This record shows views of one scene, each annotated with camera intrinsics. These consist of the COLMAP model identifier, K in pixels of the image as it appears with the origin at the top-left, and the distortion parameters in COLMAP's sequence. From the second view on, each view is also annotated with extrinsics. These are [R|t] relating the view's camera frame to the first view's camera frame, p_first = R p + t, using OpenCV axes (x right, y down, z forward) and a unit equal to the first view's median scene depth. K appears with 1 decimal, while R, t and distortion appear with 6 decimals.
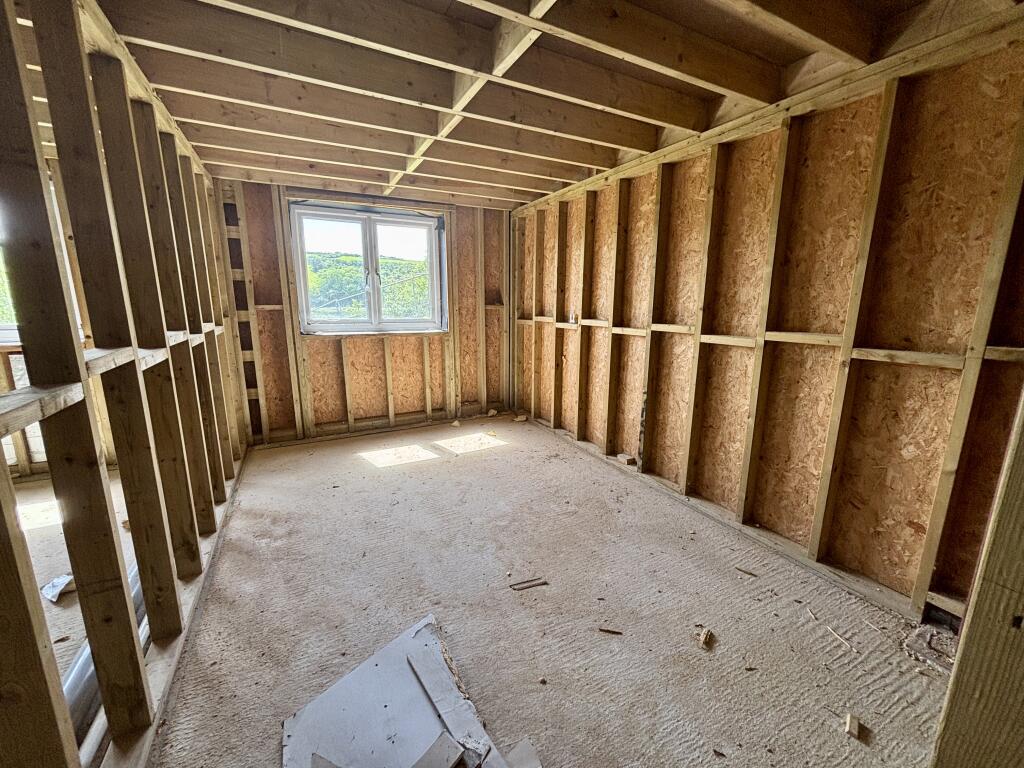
lens RADIAL K [[412.0, 0, 508.7], [0, 412.0, 385.8], [0, 0, 1]] dist [0.013381, -0.000221]
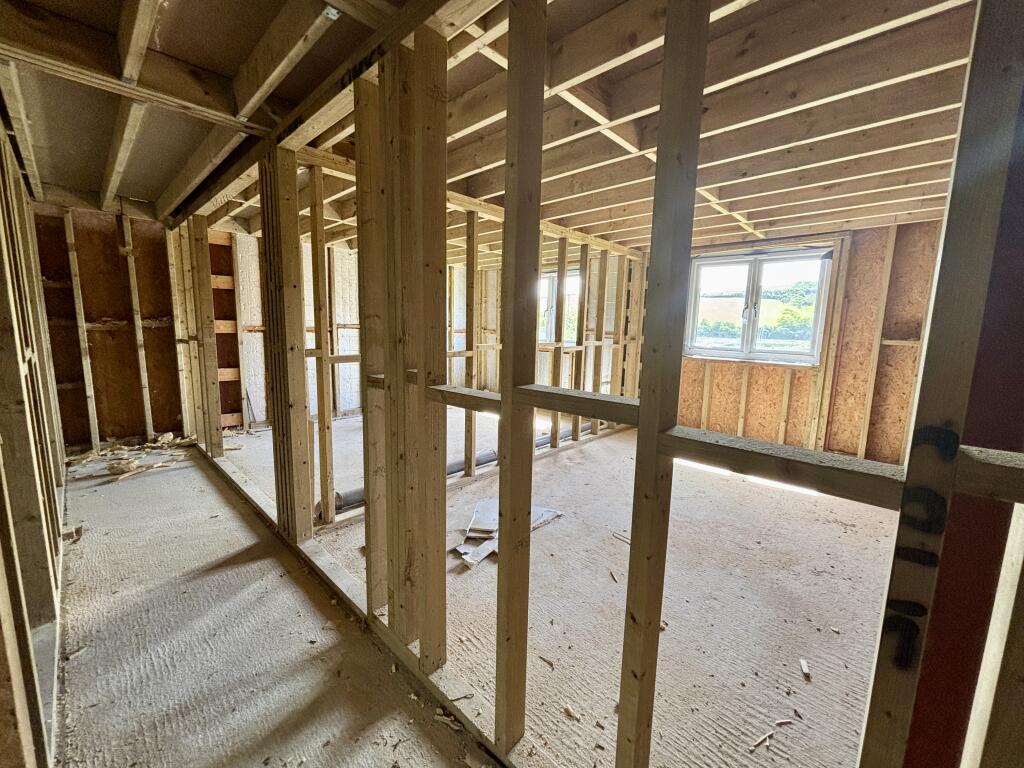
lens RADIAL K [[412.0, 0, 506.6], [0, 412.0, 381.9], [0, 0, 1]] dist [0.013381, -0.000221]
pose [[0.329449, 0.136088, -0.934314, 0.626350], [-0.221423, 0.973098, 0.063661, -0.005111], [0.917843, 0.185906, 0.350719, 0.057546]]
